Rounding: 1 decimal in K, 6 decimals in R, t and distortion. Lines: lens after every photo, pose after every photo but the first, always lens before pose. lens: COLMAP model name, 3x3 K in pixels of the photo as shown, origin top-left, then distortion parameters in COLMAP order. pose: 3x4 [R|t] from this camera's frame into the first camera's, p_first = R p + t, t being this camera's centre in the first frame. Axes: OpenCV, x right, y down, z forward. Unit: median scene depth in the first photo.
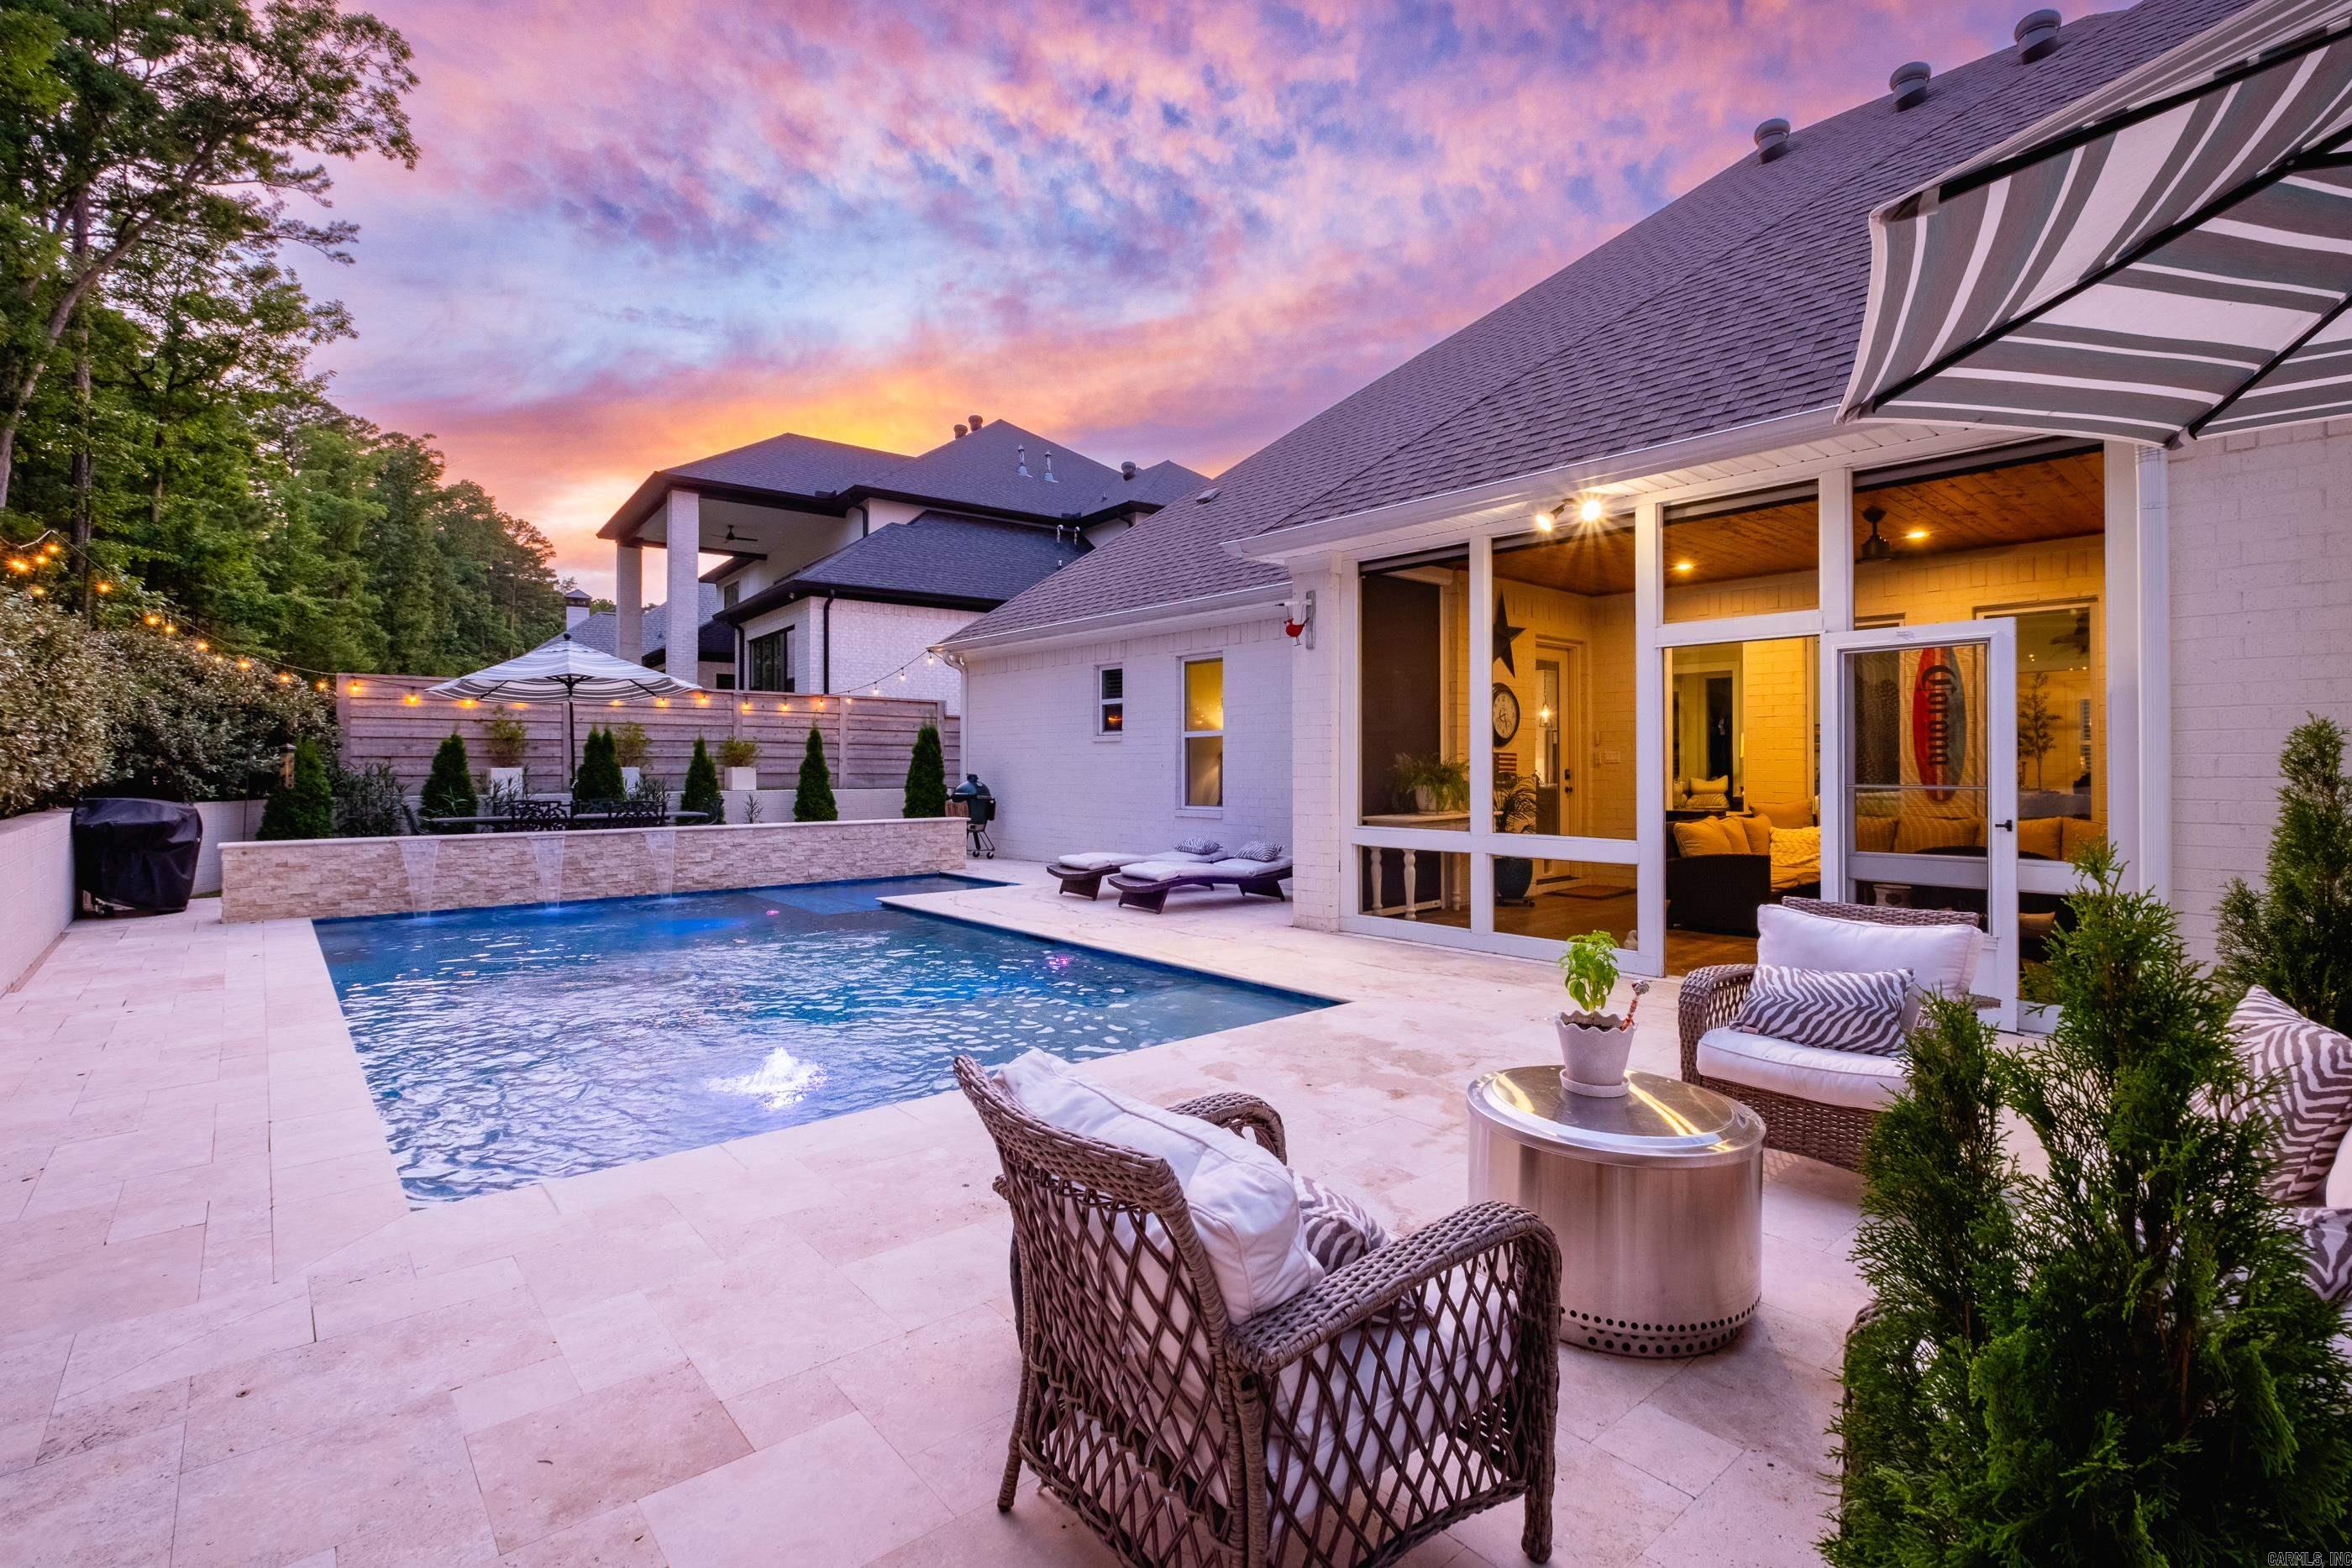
lens RADIAL K [[1068.2, 0, 1188.0], [0, 1068.2, 750.8], [0, 0, 1]] dist [0.011502, -0.009471]
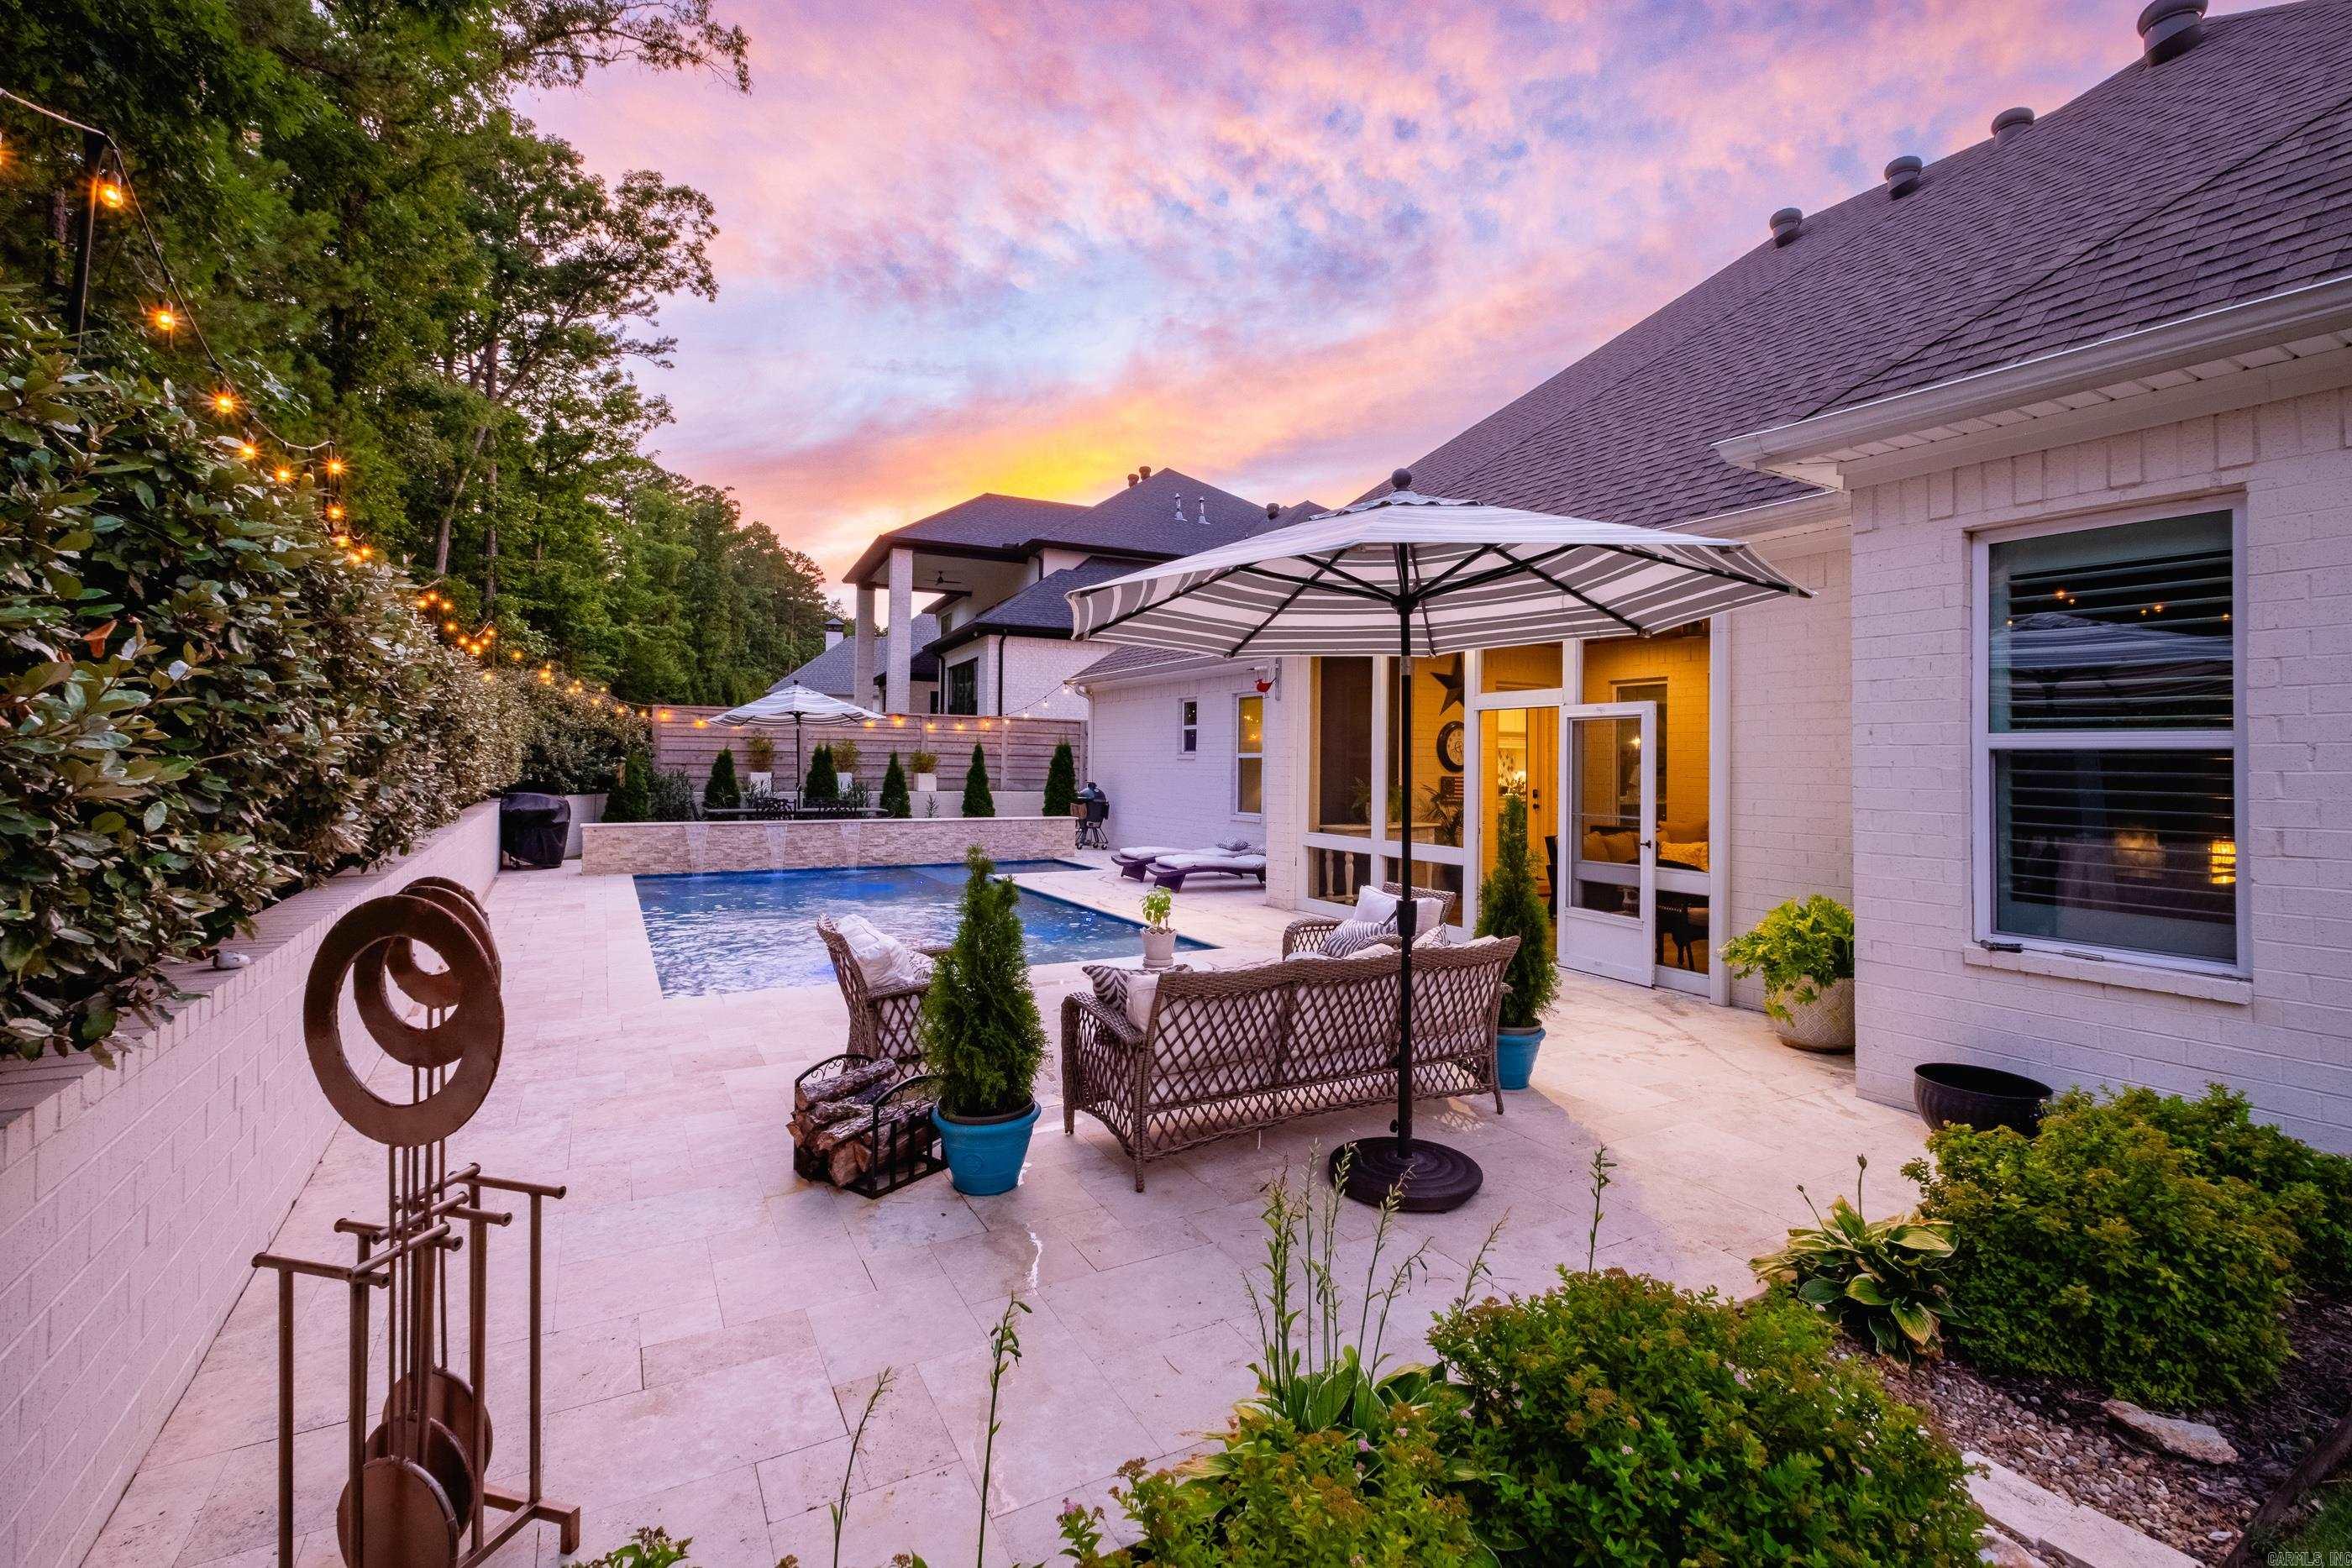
lens RADIAL K [[1022.8, 0, 1178.8], [0, 1022.8, 740.5], [0, 0, 1]] dist [0.003842, -0.000040]
pose [[0.979655, 0.008324, -0.200518, 0.134556], [-0.010435, 0.999901, -0.009470, -0.016471], [0.200420, 0.011370, 0.979644, -0.157304]]
